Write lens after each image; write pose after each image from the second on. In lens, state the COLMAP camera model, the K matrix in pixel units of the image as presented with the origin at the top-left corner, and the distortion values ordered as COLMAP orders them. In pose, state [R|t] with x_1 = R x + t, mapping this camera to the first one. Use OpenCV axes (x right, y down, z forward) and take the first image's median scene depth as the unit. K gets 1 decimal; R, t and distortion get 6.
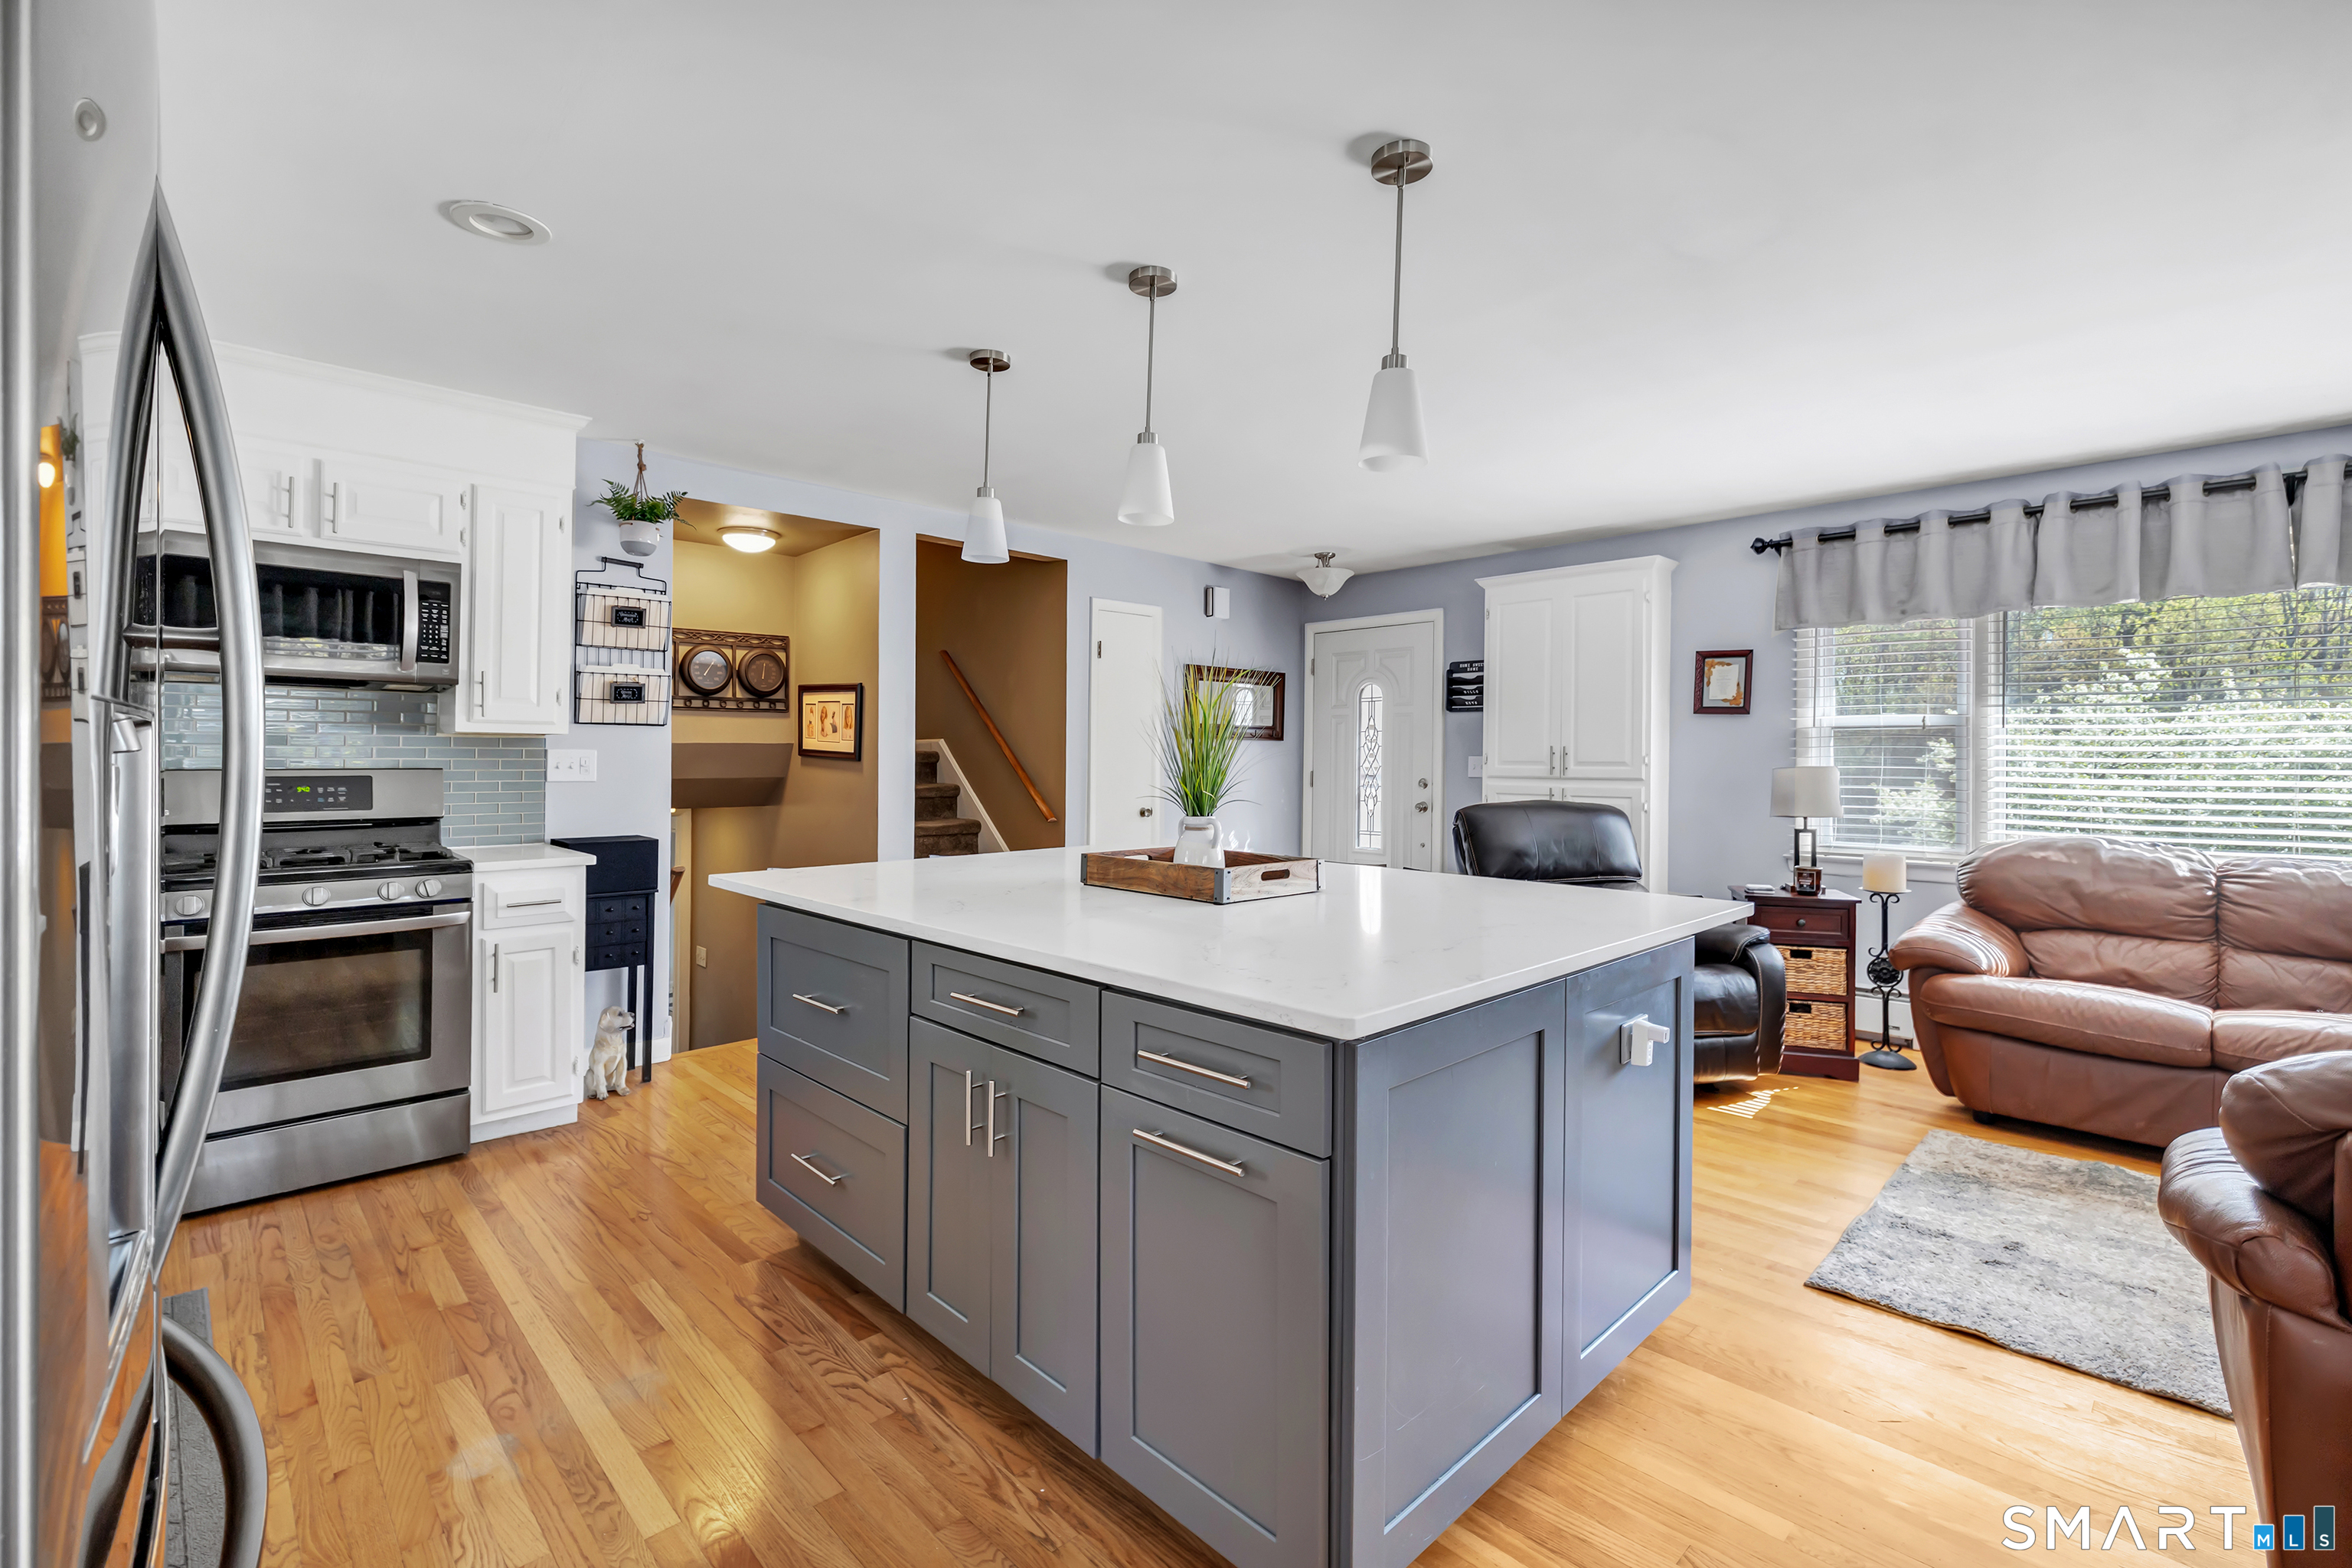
lens RADIAL K [[1056.0, 0, 1168.3], [0, 1056.0, 763.2], [0, 0, 1]] dist [0.000452, 0.001588]
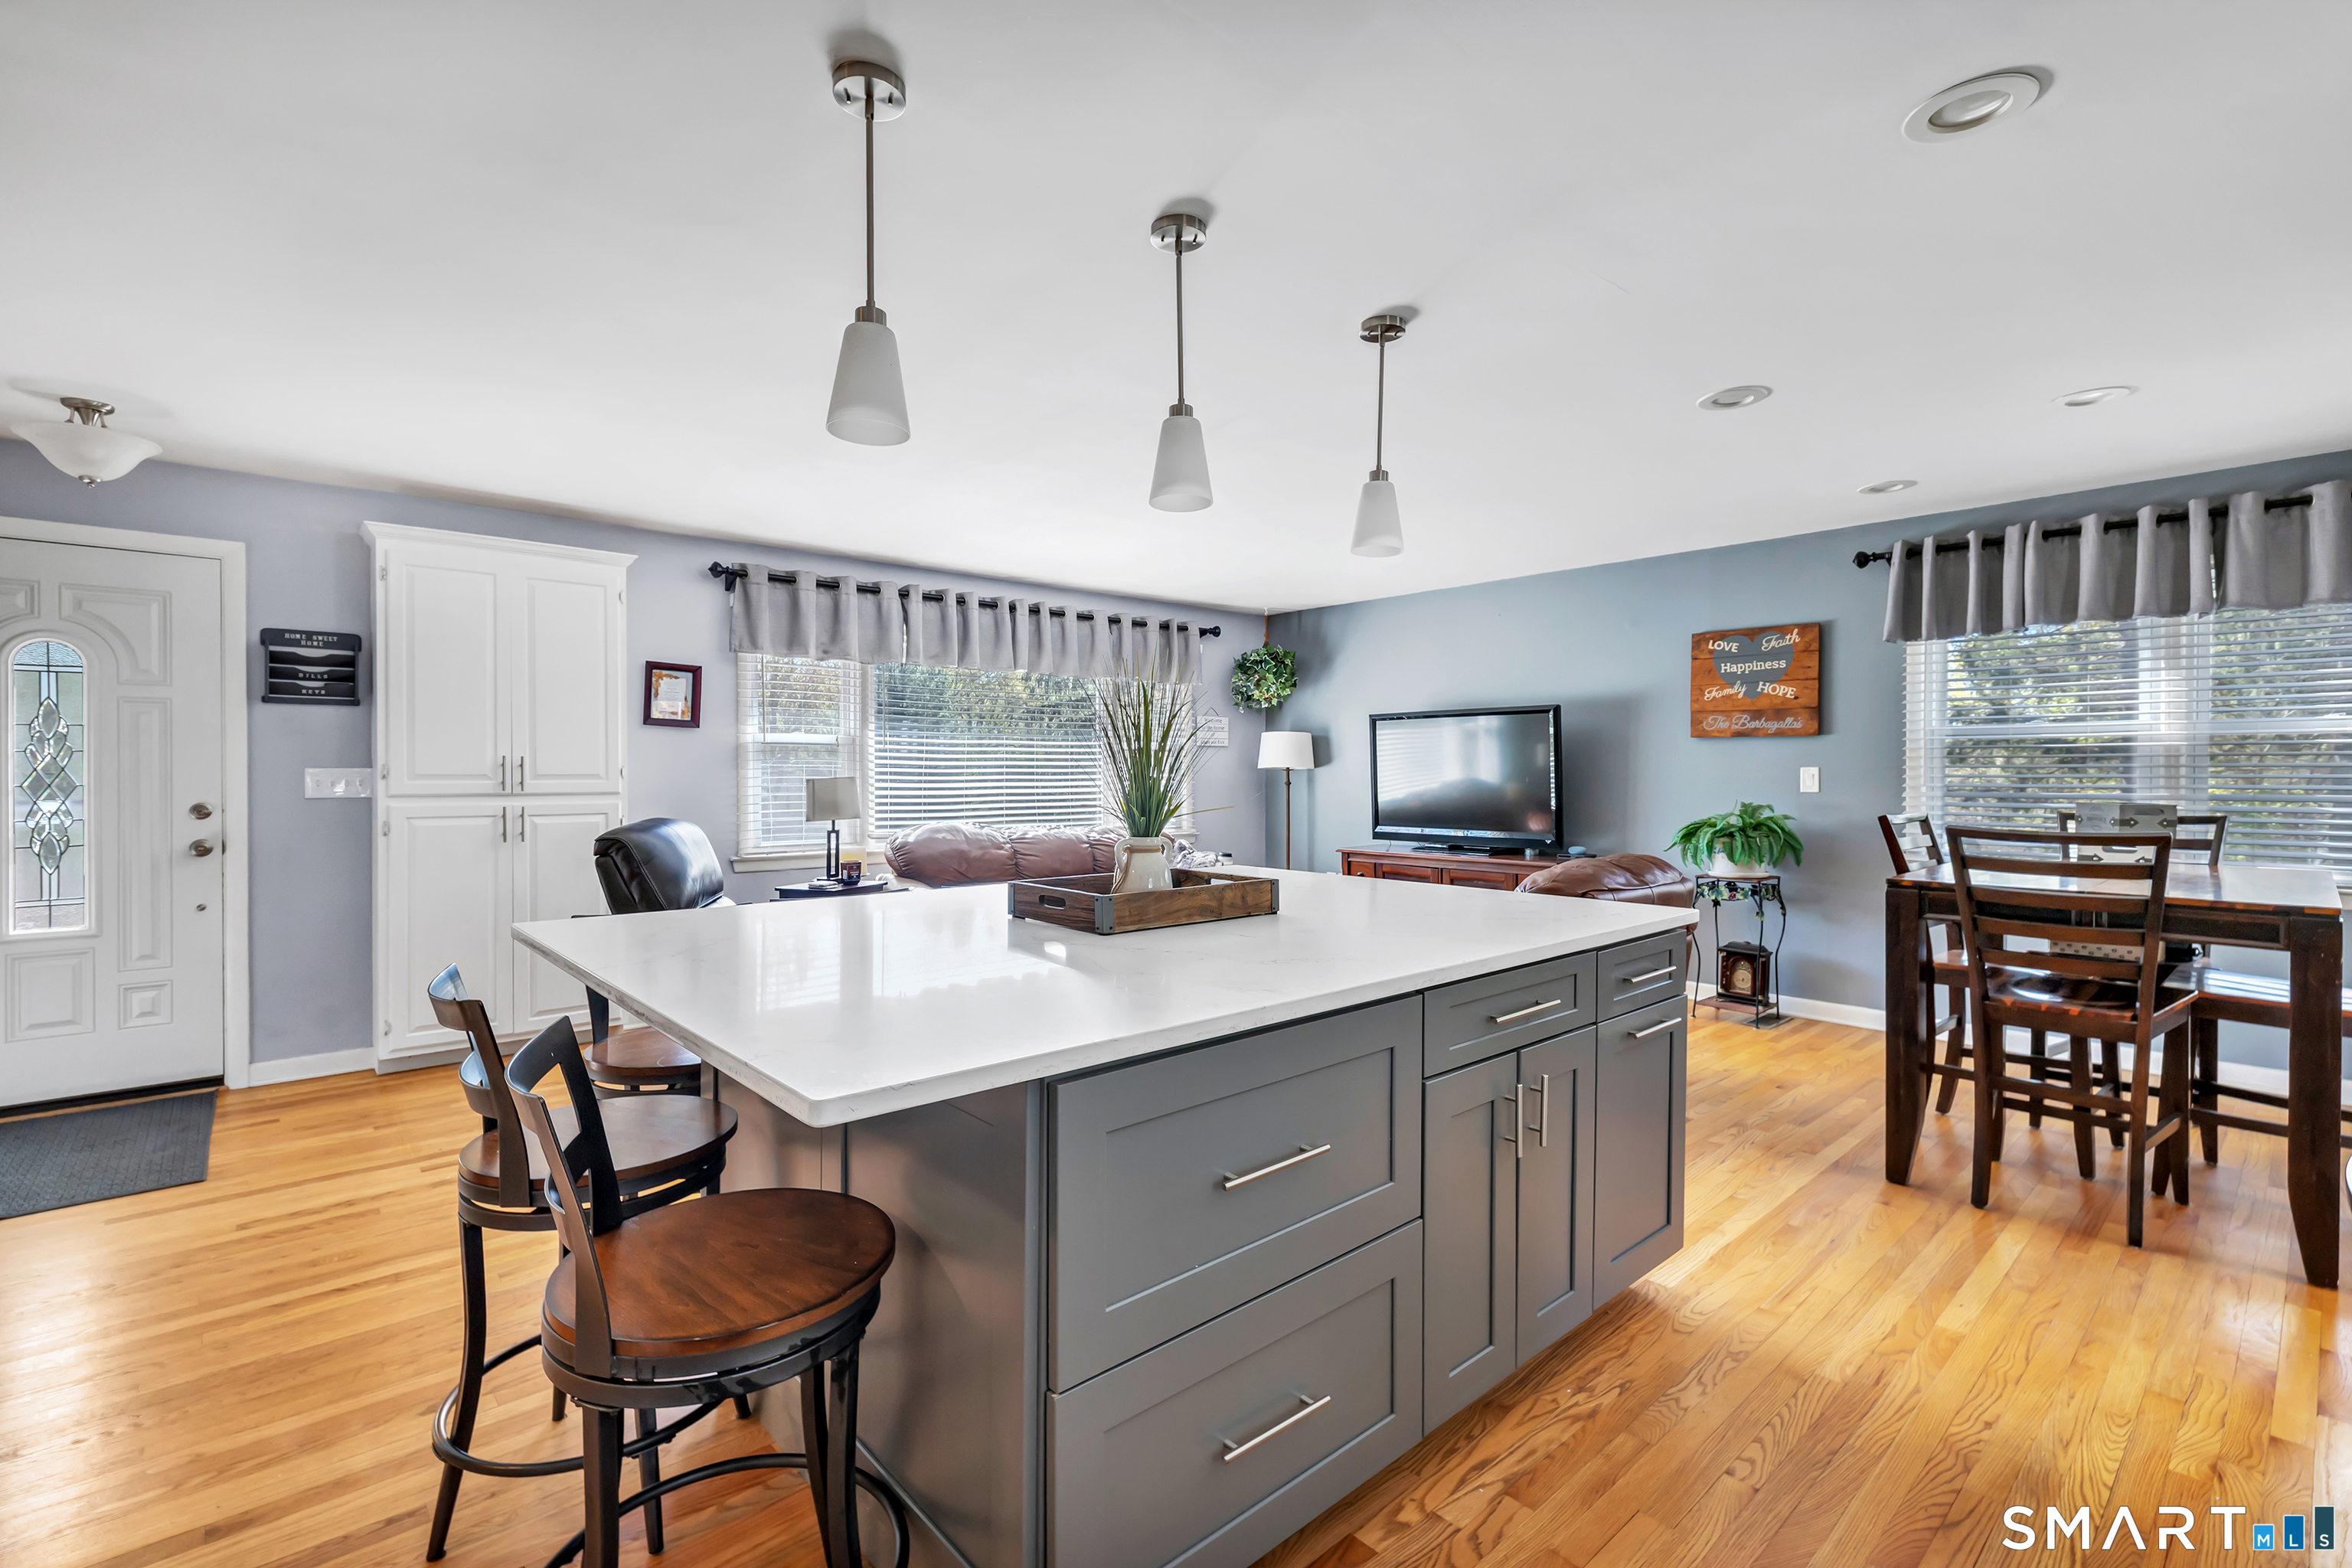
lens RADIAL K [[1056.0, 0, 1157.8], [0, 1056.0, 775.5], [0, 0, 1]] dist [0.000452, 0.001588]
pose [[0.044652, -0.009134, 0.998961, -0.564431], [0.005644, 0.999945, 0.008891, -0.007539], [-0.998987, 0.005241, 0.044701, 0.603146]]
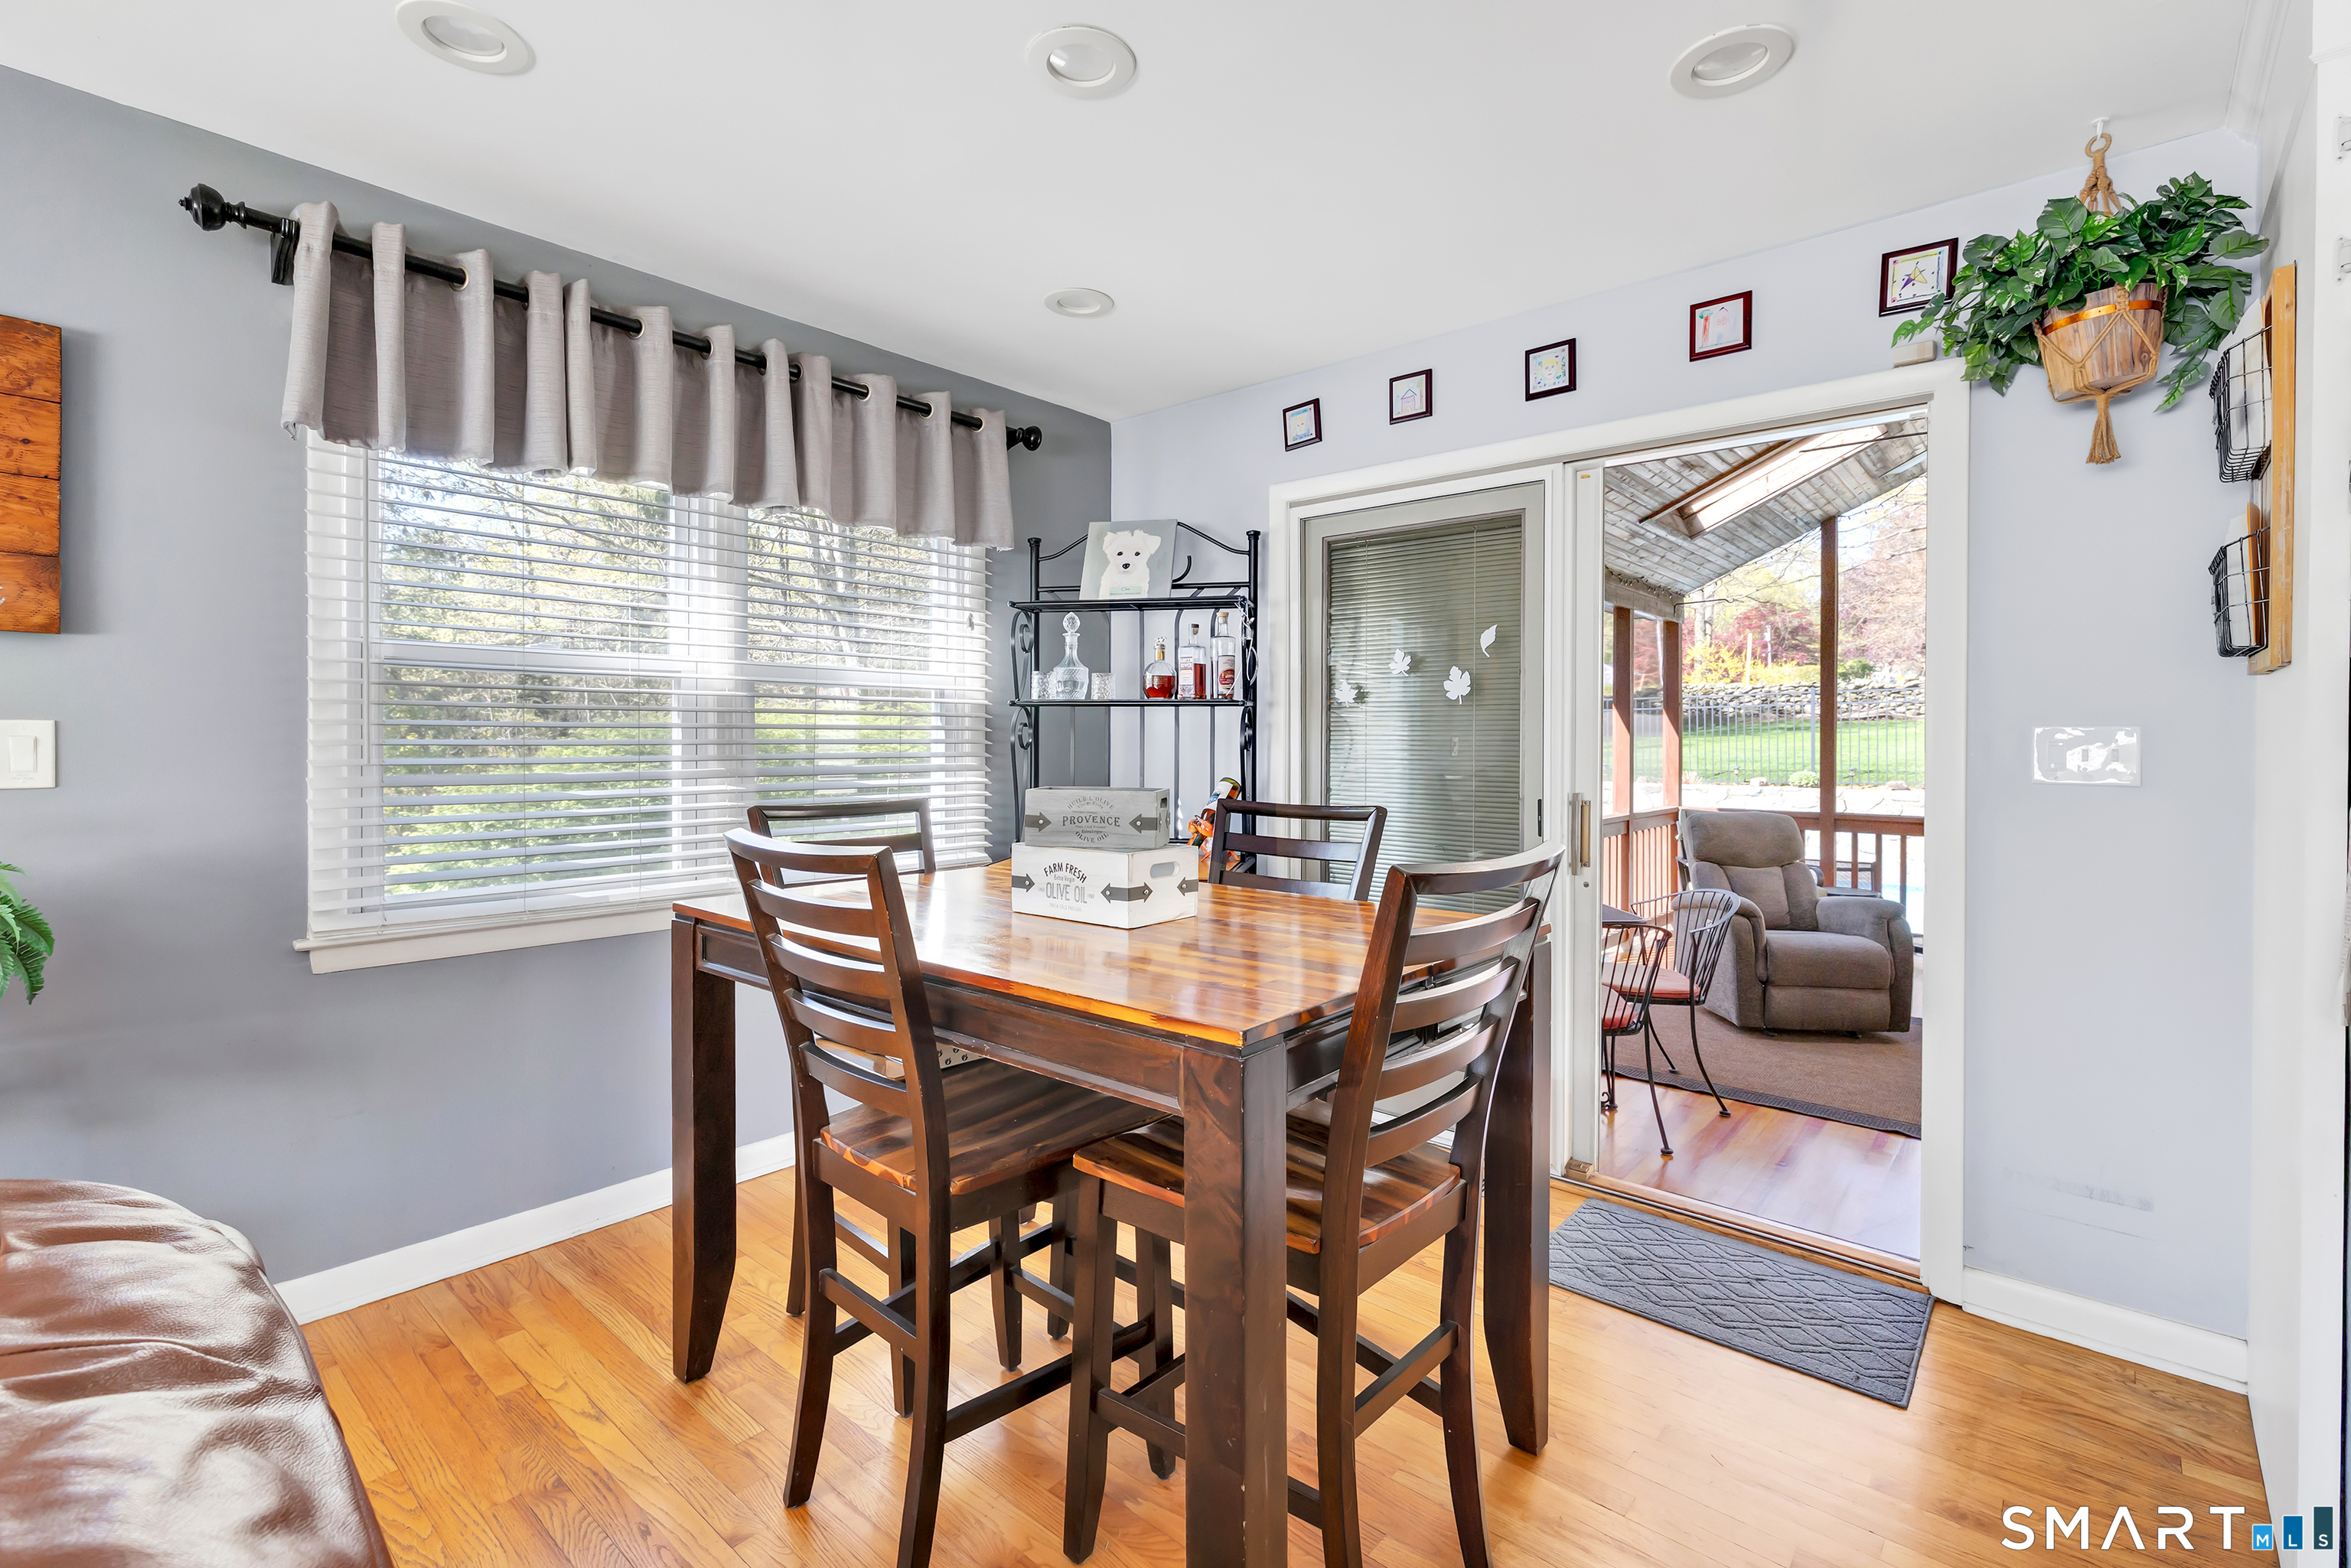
lens RADIAL K [[1055.6, 0, 1164.7], [0, 1055.6, 727.3], [0, 0, 1]] dist [0.000452, 0.001588]
pose [[-0.996977, -0.010551, -0.076978, 0.249760], [-0.010223, 0.999937, -0.004663, -0.001471], [0.077022, -0.003862, -0.997022, 0.381457]]
